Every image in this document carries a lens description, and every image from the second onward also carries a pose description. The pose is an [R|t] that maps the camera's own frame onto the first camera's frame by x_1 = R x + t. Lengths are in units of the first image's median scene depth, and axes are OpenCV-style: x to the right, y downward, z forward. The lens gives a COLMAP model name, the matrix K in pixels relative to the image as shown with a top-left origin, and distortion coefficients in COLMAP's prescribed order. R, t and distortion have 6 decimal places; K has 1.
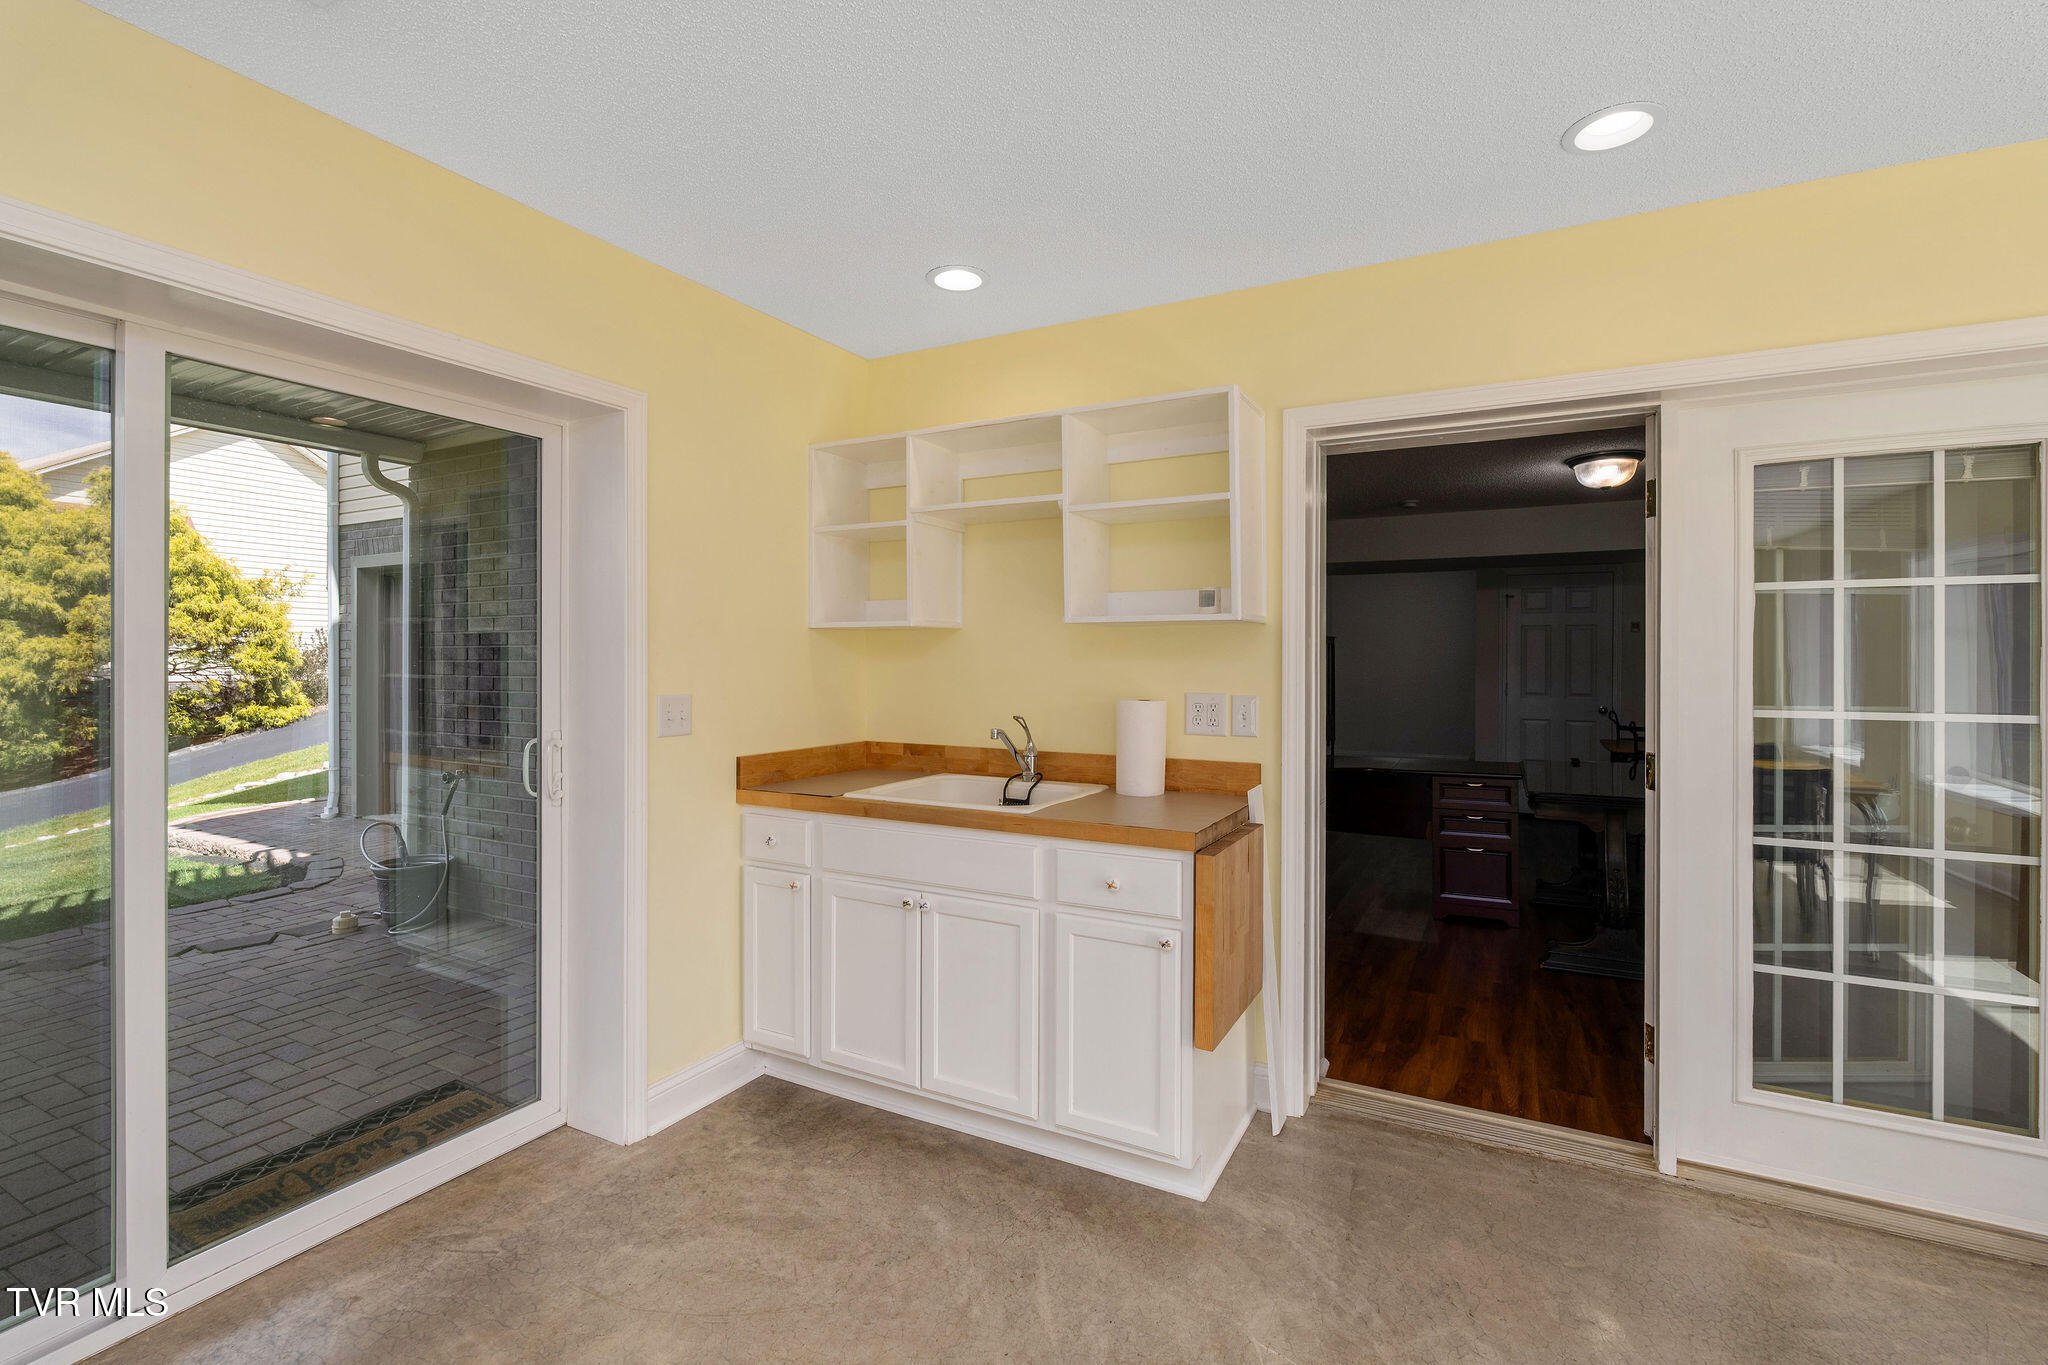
lens RADIAL K [[920.4, 0, 1025.2], [0, 920.4, 670.2], [0, 0, 1]] dist [0.004855, 0.000255]
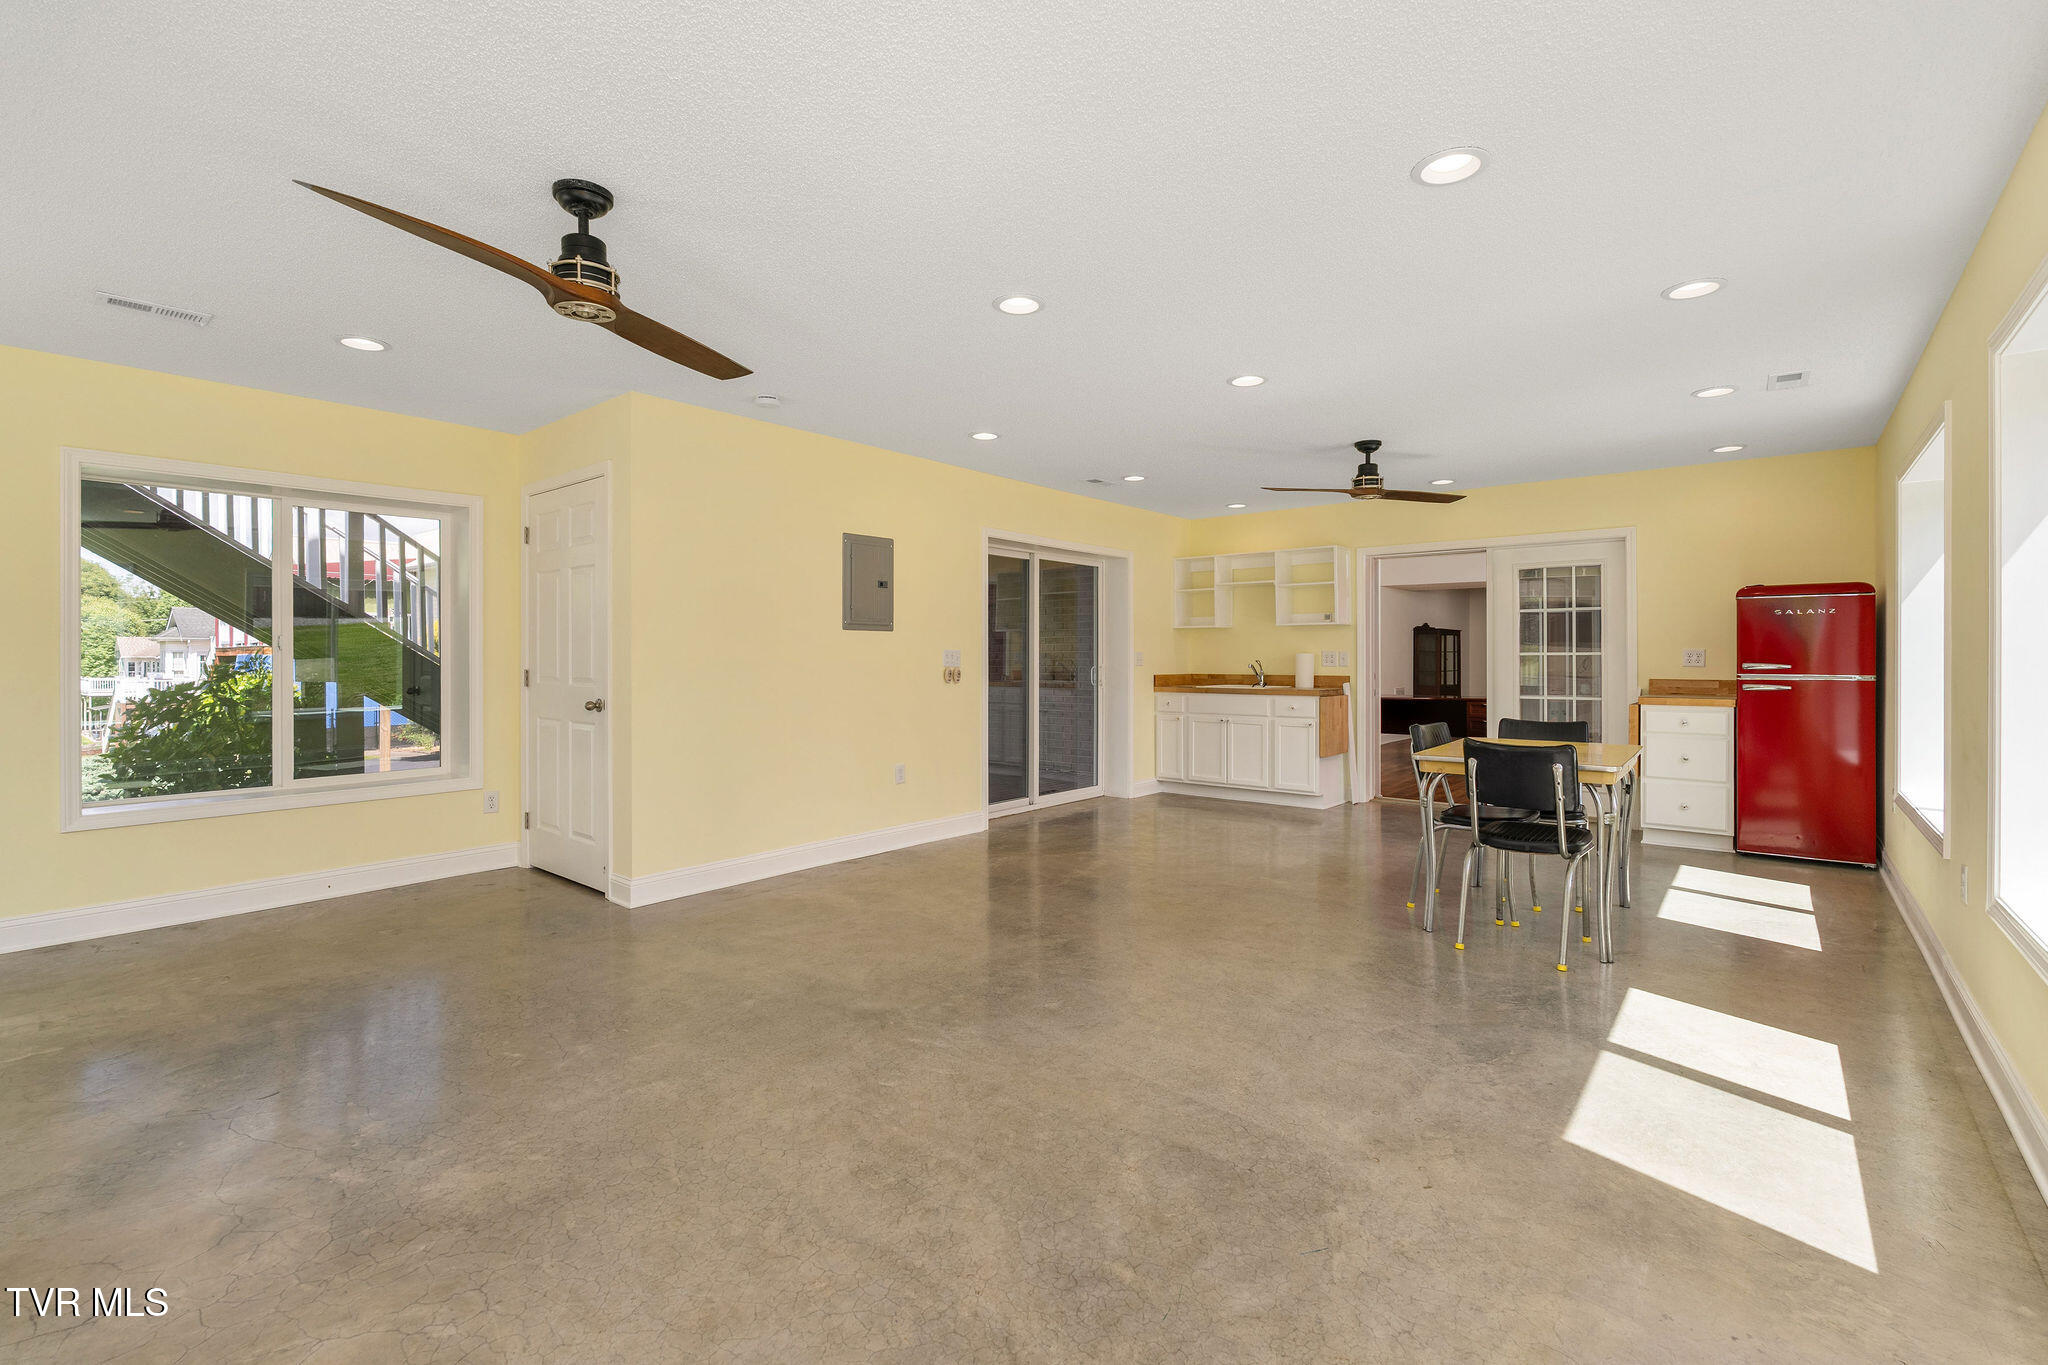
lens RADIAL K [[920.4, 0, 1011.7], [0, 920.4, 670.6], [0, 0, 1]] dist [0.004855, 0.000255]
pose [[0.978761, -0.001825, -0.204995, -0.173370], [0.001064, 0.999992, -0.003820, 0.096164], [0.205000, 0.003521, 0.978756, -1.948642]]
